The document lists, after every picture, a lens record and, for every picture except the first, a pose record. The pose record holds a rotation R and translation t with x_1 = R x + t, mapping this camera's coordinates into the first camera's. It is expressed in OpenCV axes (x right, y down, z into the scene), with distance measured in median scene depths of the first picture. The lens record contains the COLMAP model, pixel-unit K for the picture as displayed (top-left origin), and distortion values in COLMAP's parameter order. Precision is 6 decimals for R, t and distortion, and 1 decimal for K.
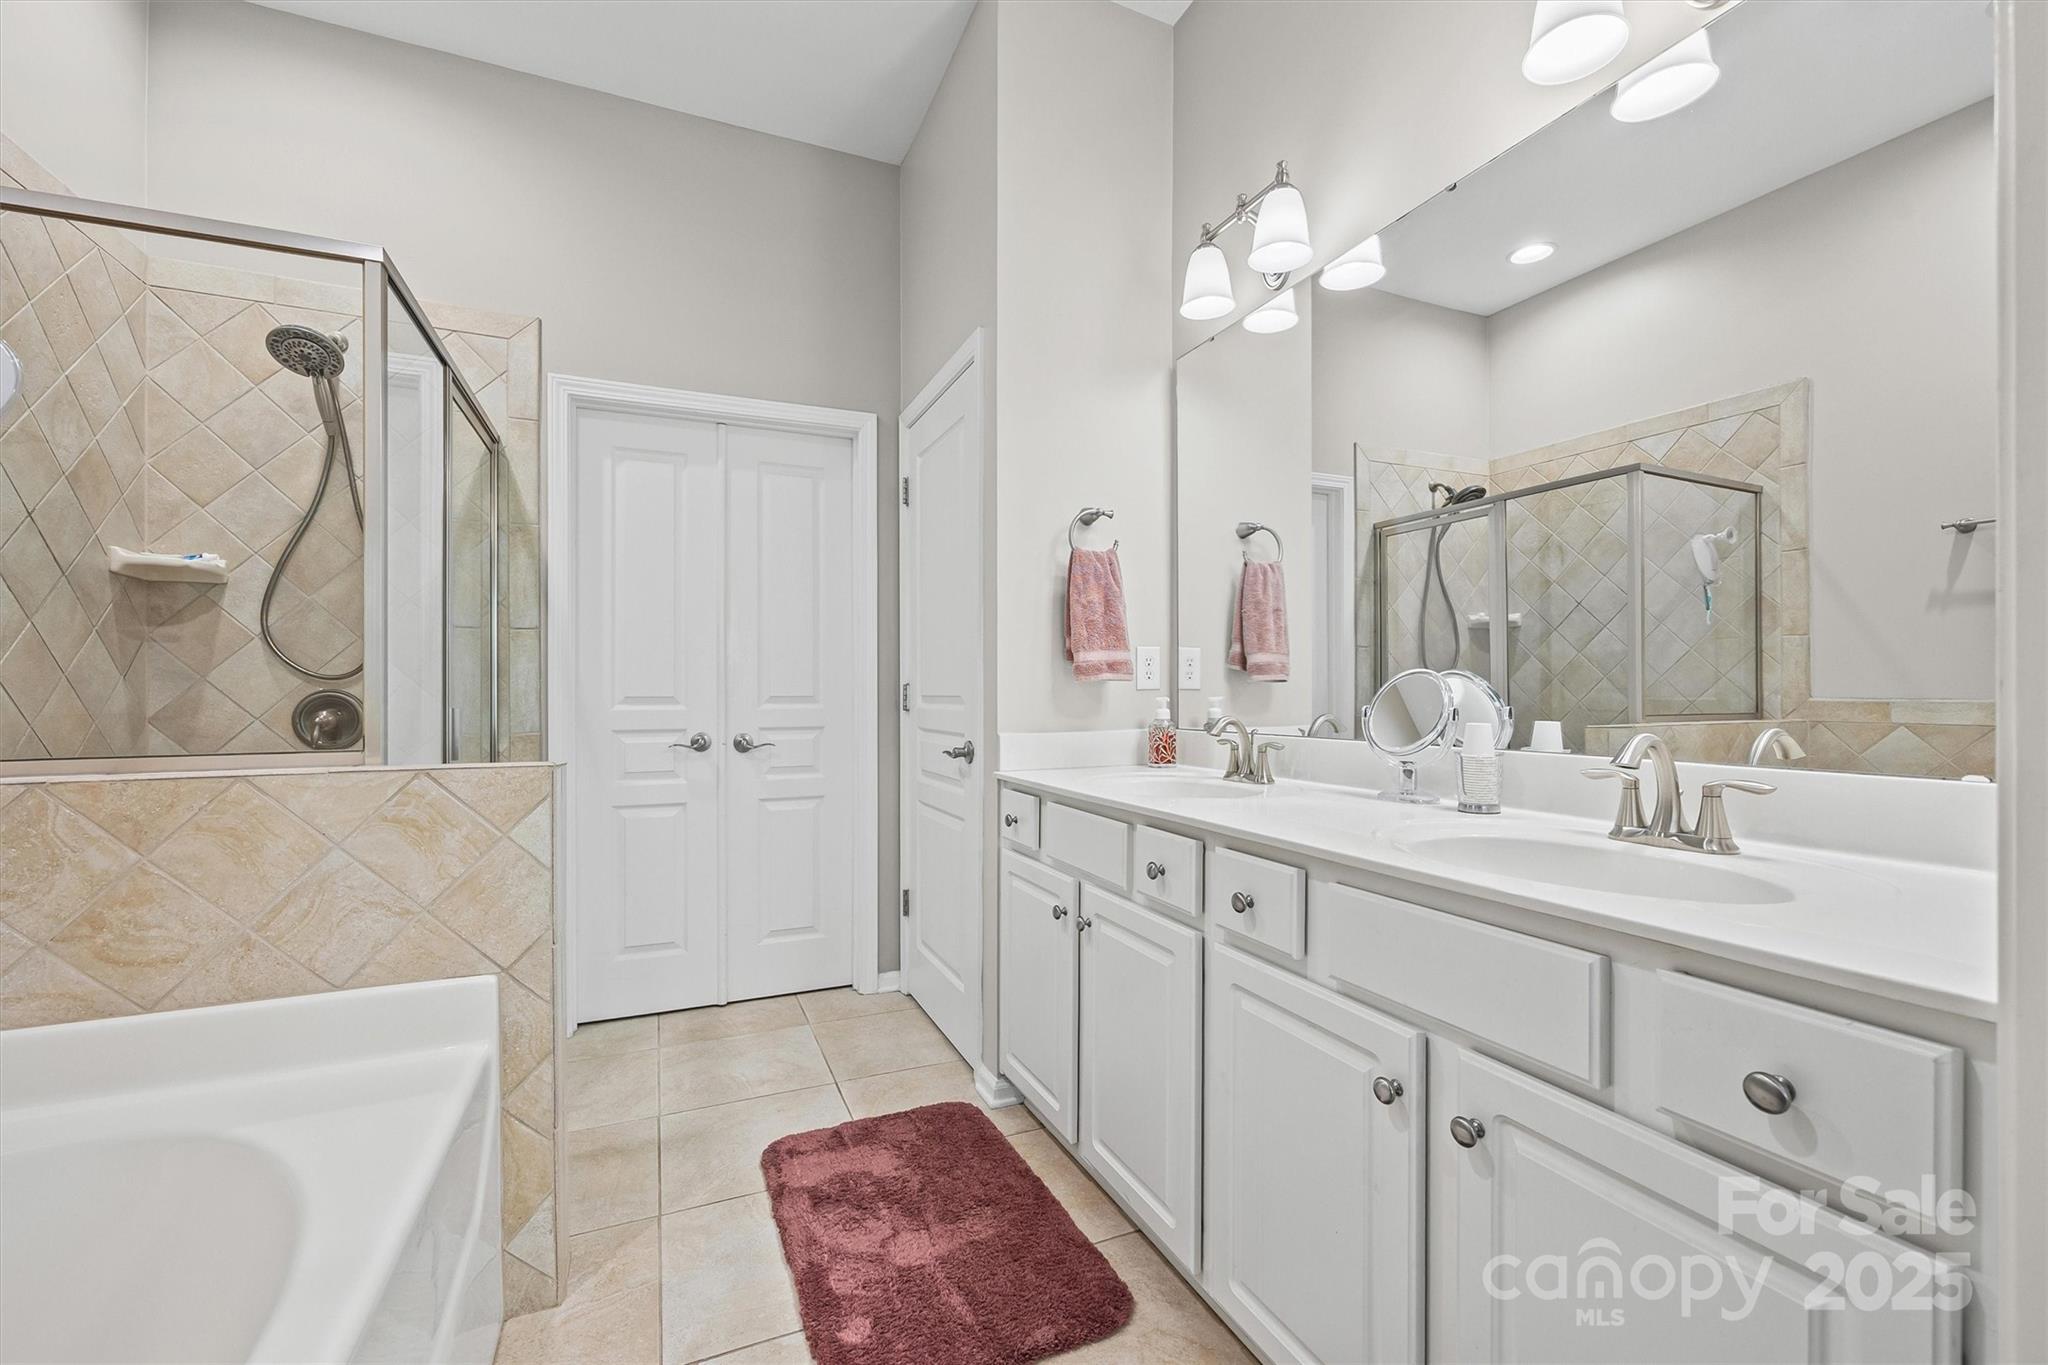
lens RADIAL K [[860.3, 0, 1036.5], [0, 860.3, 691.4], [0, 0, 1]] dist [0.000425, -0.000182]
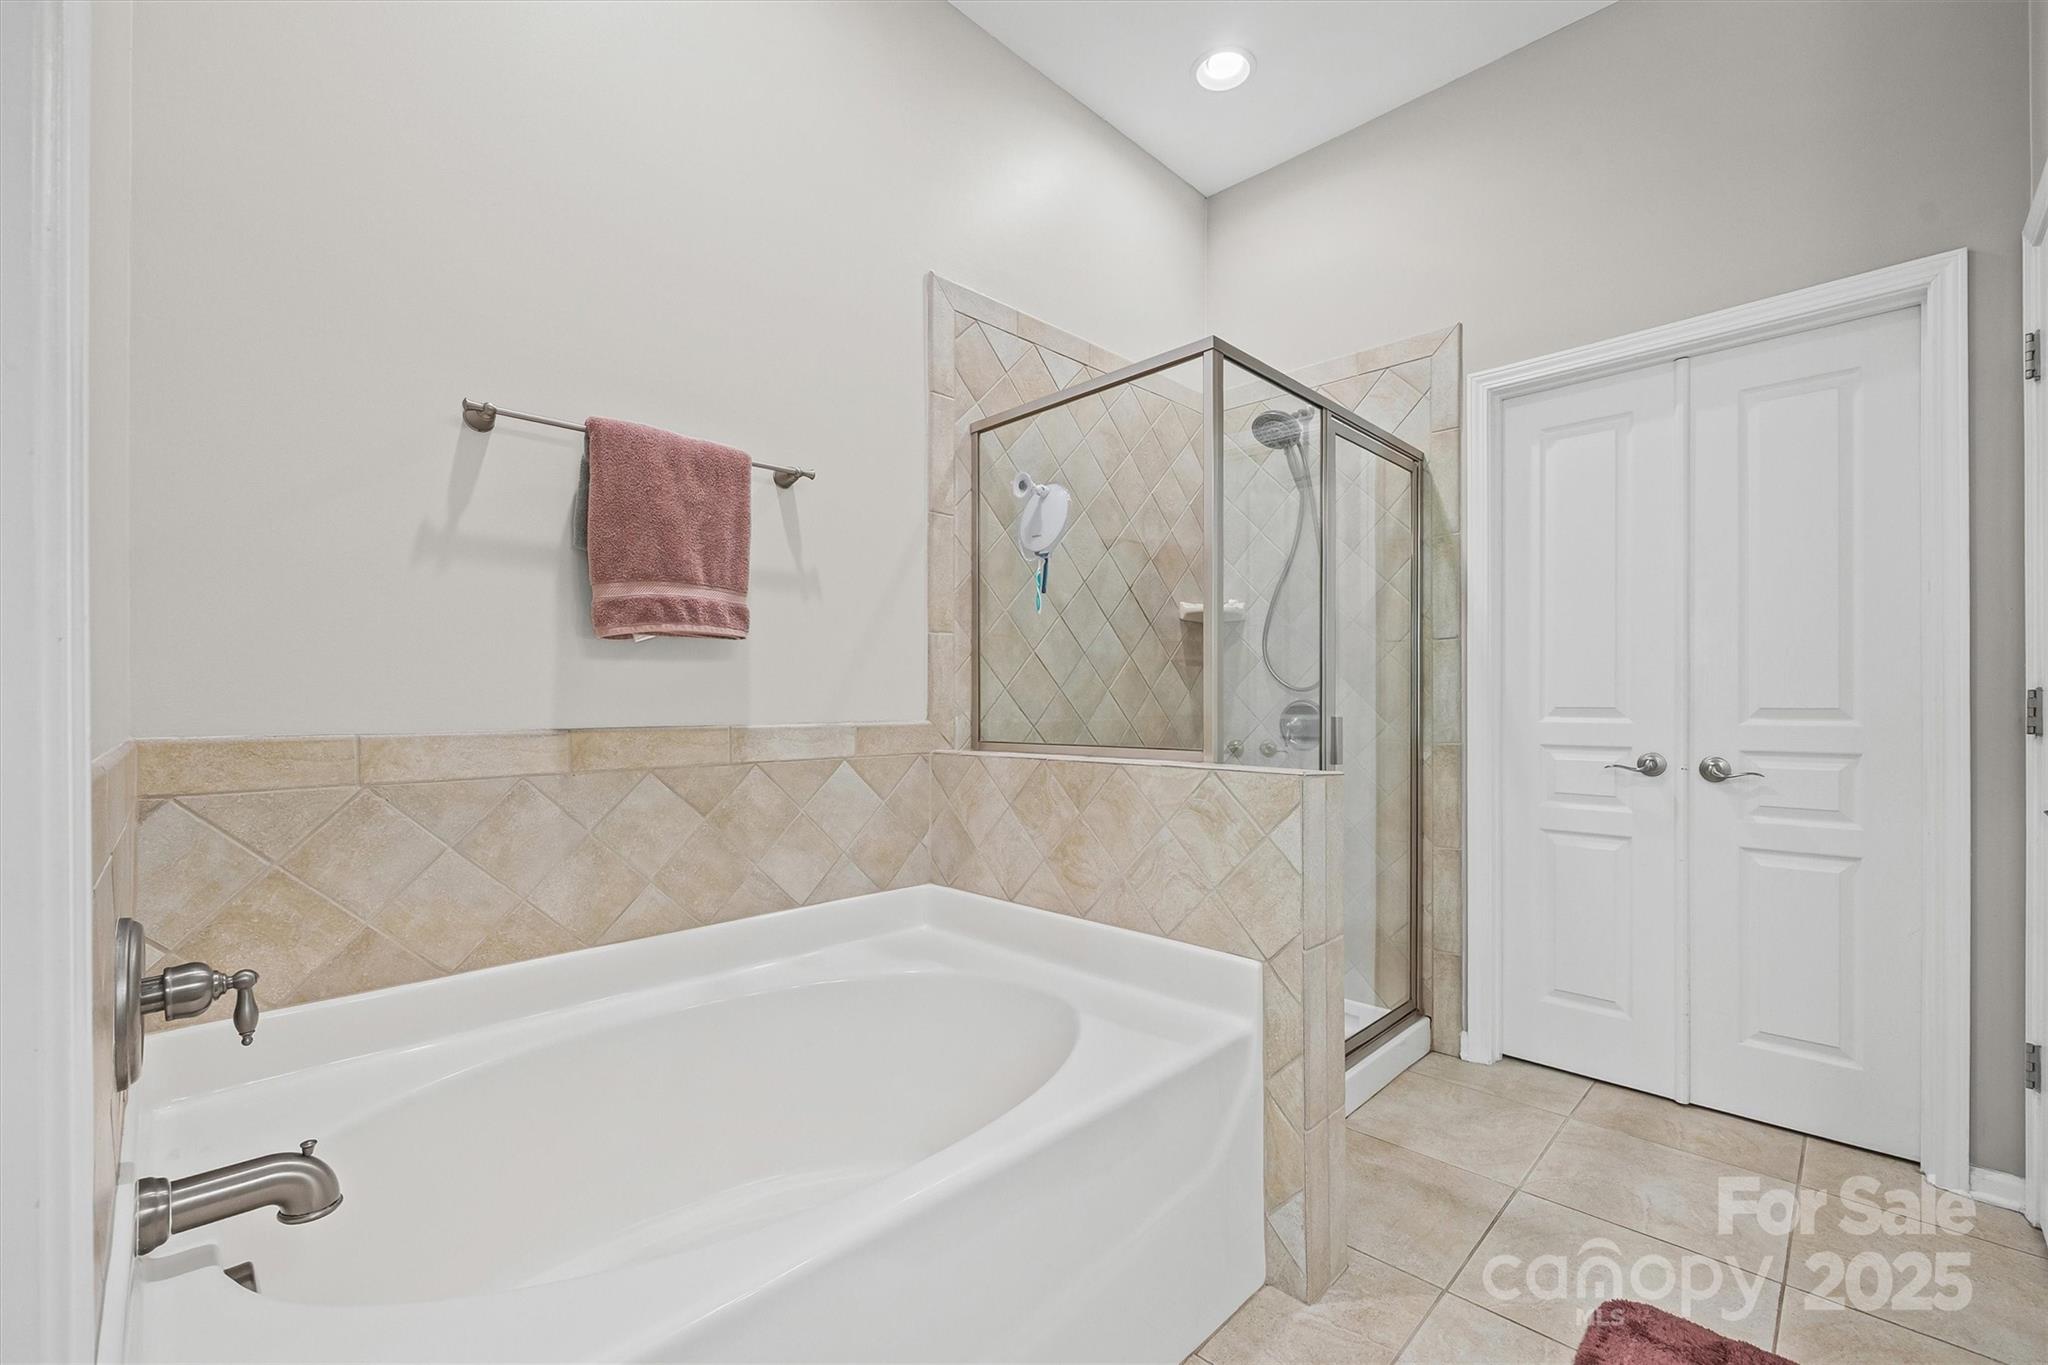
lens RADIAL K [[852.1, 0, 1024.1], [0, 852.1, 699.7], [0, 0, 1]] dist [-0.001833, 0.000367]
pose [[0.367968, -0.000603, -0.929838, 0.165433], [0.000953, 1.000000, -0.000272, -0.002322], [0.929838, -0.000786, 0.367969, 0.201627]]
